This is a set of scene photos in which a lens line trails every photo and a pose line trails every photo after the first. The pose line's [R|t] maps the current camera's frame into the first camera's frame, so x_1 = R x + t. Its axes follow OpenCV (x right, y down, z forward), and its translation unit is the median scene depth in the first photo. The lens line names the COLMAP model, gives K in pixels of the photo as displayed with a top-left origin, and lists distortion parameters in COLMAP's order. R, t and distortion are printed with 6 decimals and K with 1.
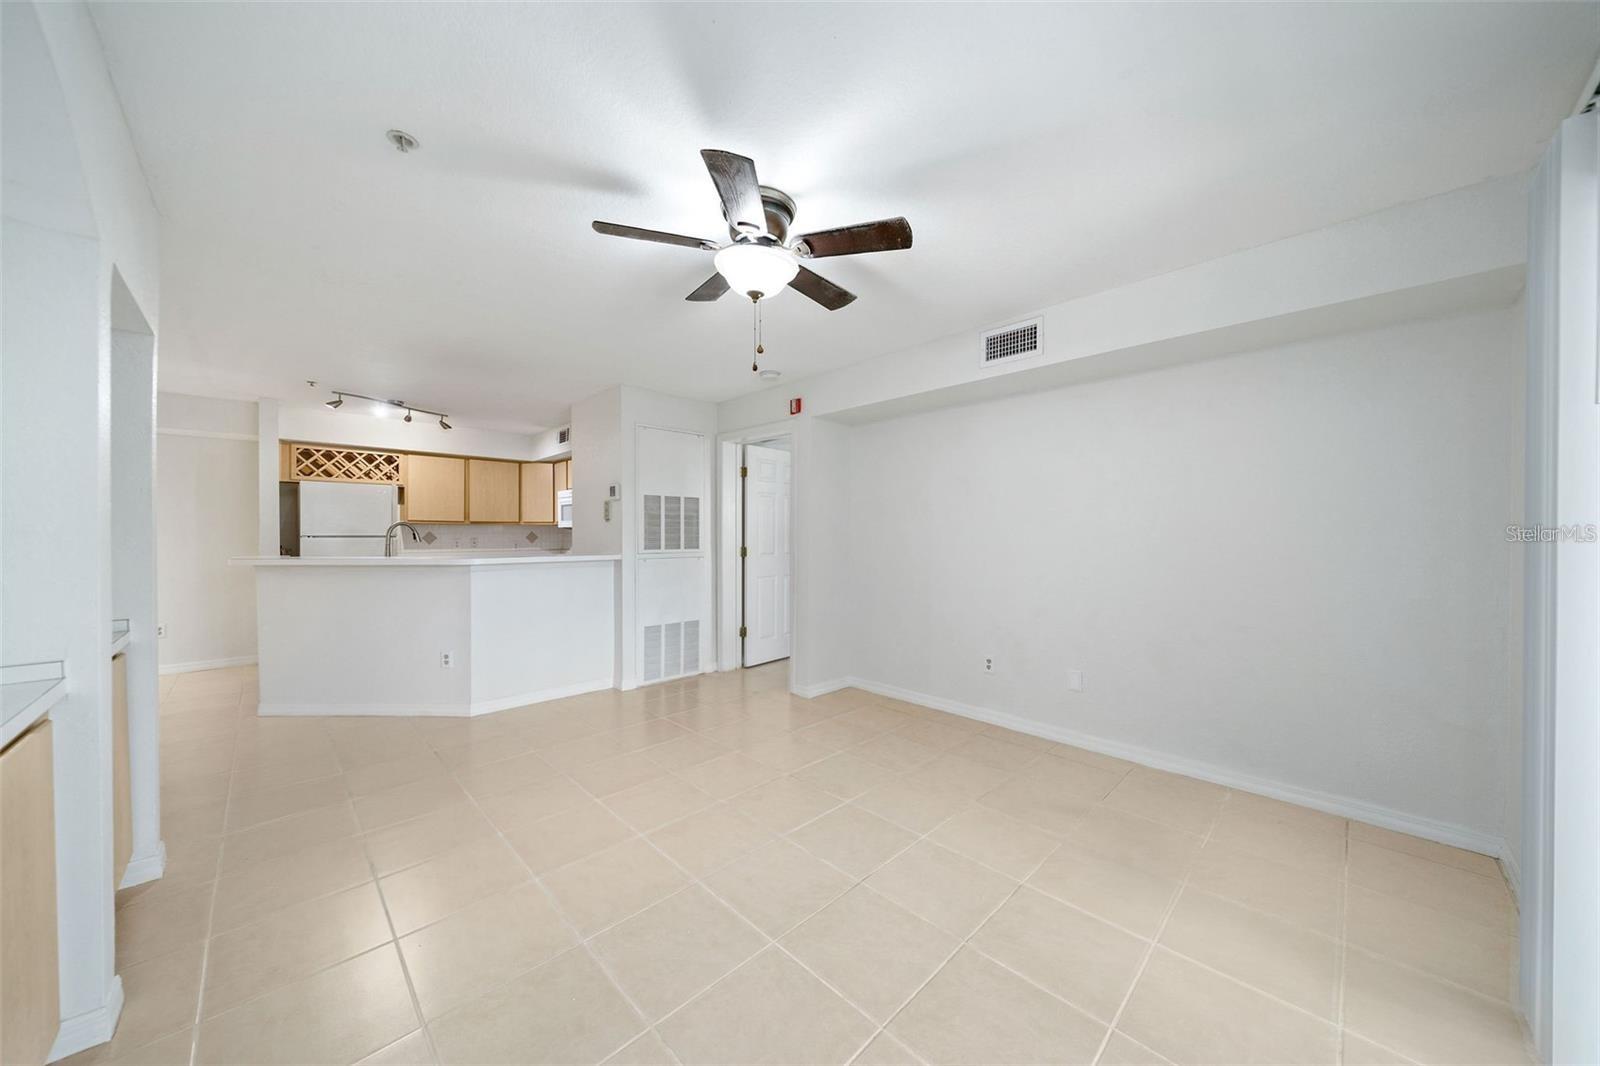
lens RADIAL K [[551.8, 0, 795.8], [0, 551.8, 536.5], [0, 0, 1]] dist [0.000118, -0.000024]
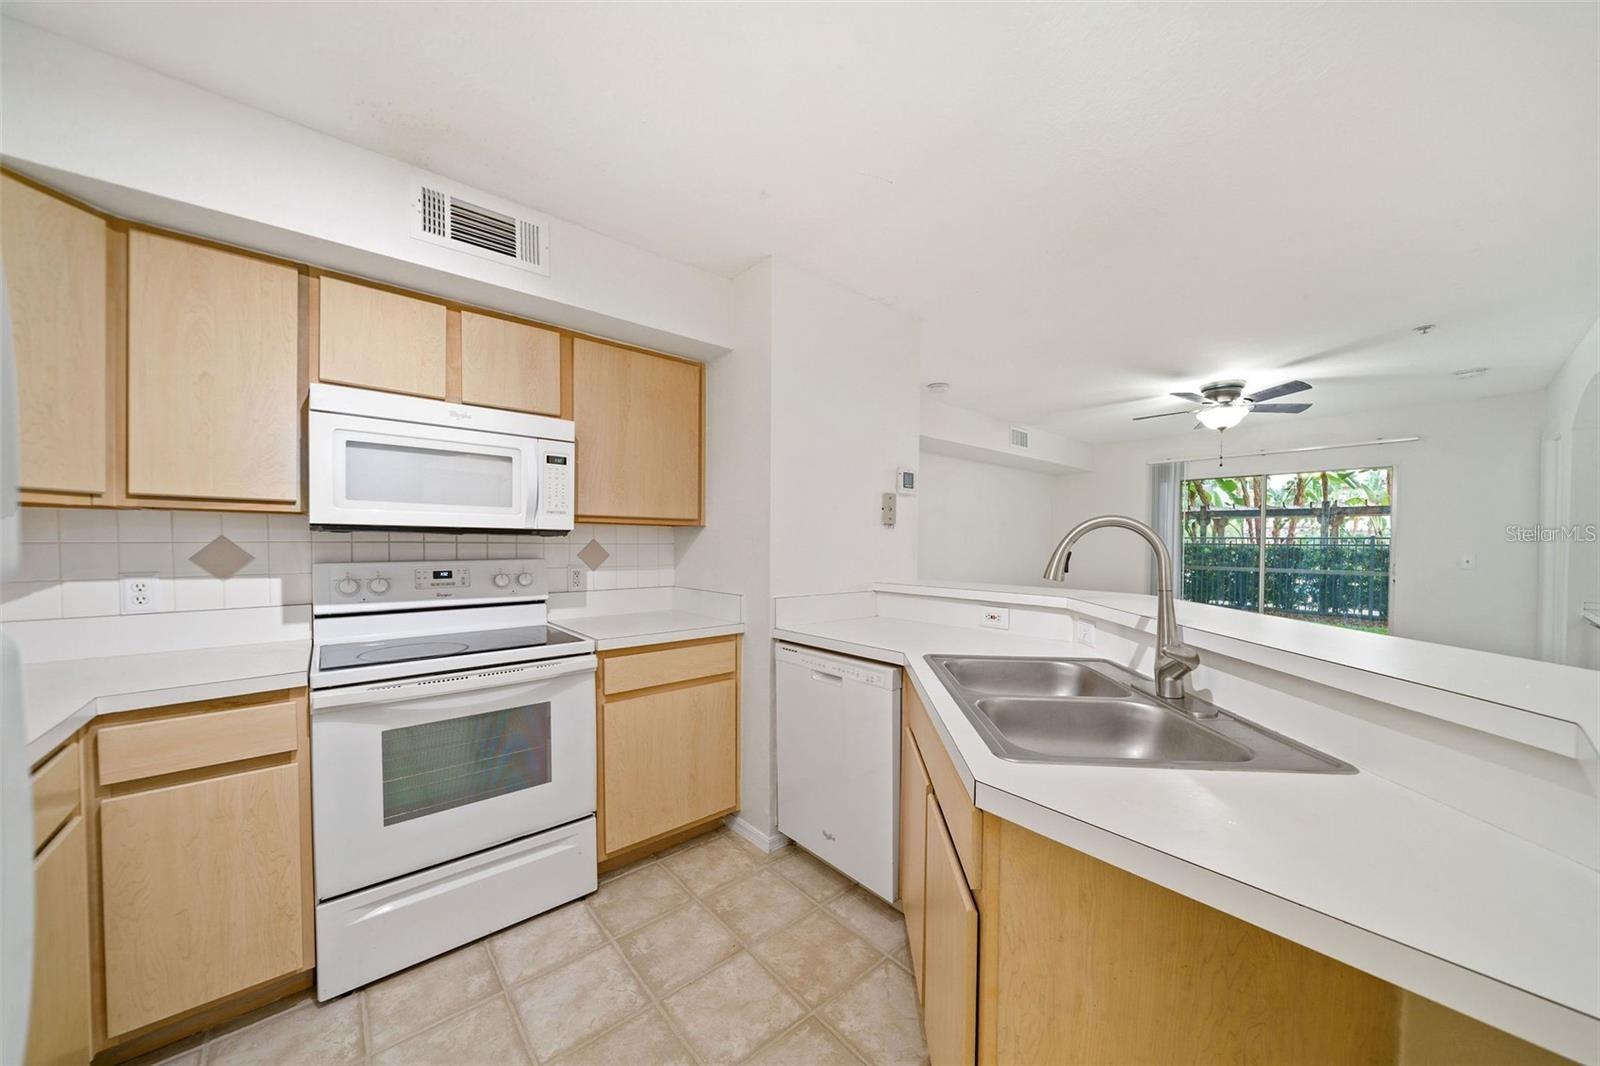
lens RADIAL K [[553.2, 0, 798.3], [0, 553.2, 557.0], [0, 0, 1]] dist [-0.000103, -0.000175]
pose [[0.065730, -0.023604, 0.997558, -1.262497], [0.000635, 0.999721, 0.023614, -0.013293], [-0.997837, -0.000919, 0.065726, 1.405124]]
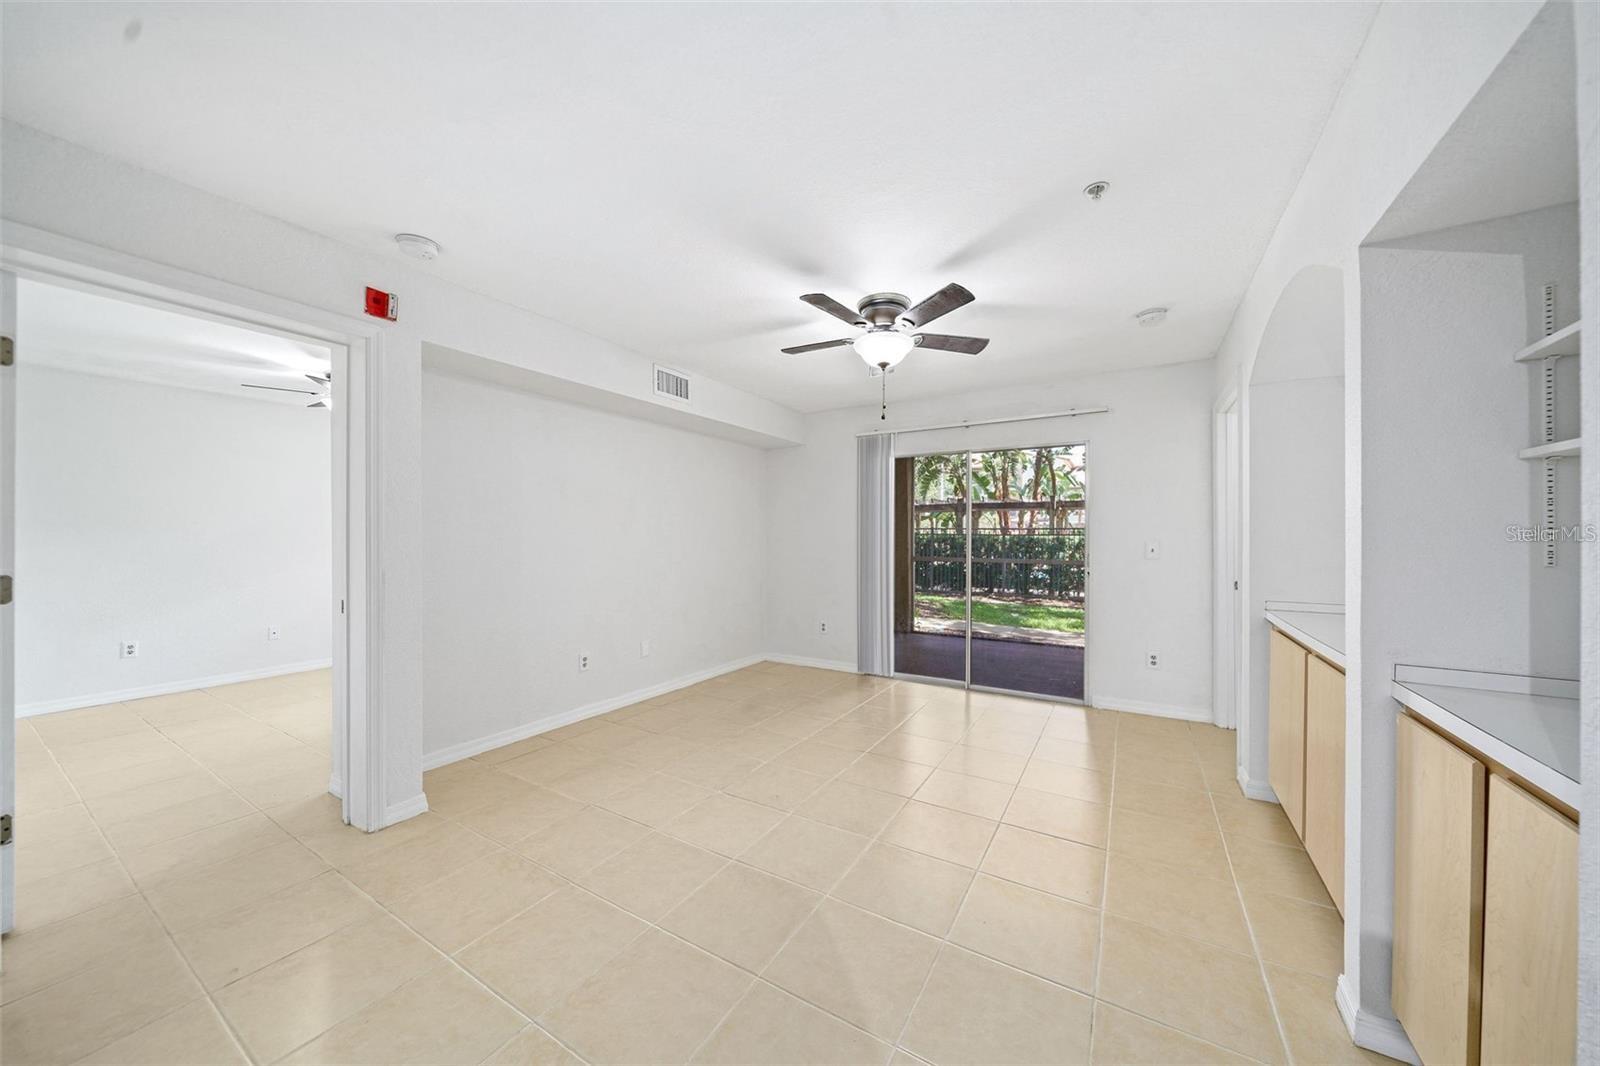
lens RADIAL K [[551.8, 0, 795.8], [0, 551.8, 536.5], [0, 0, 1]] dist [0.000118, -0.000024]
pose [[-0.243722, -0.001521, 0.969844, -0.786874], [0.002701, 0.999994, 0.002247, -0.005596], [-0.969841, 0.003168, -0.243716, 0.910617]]
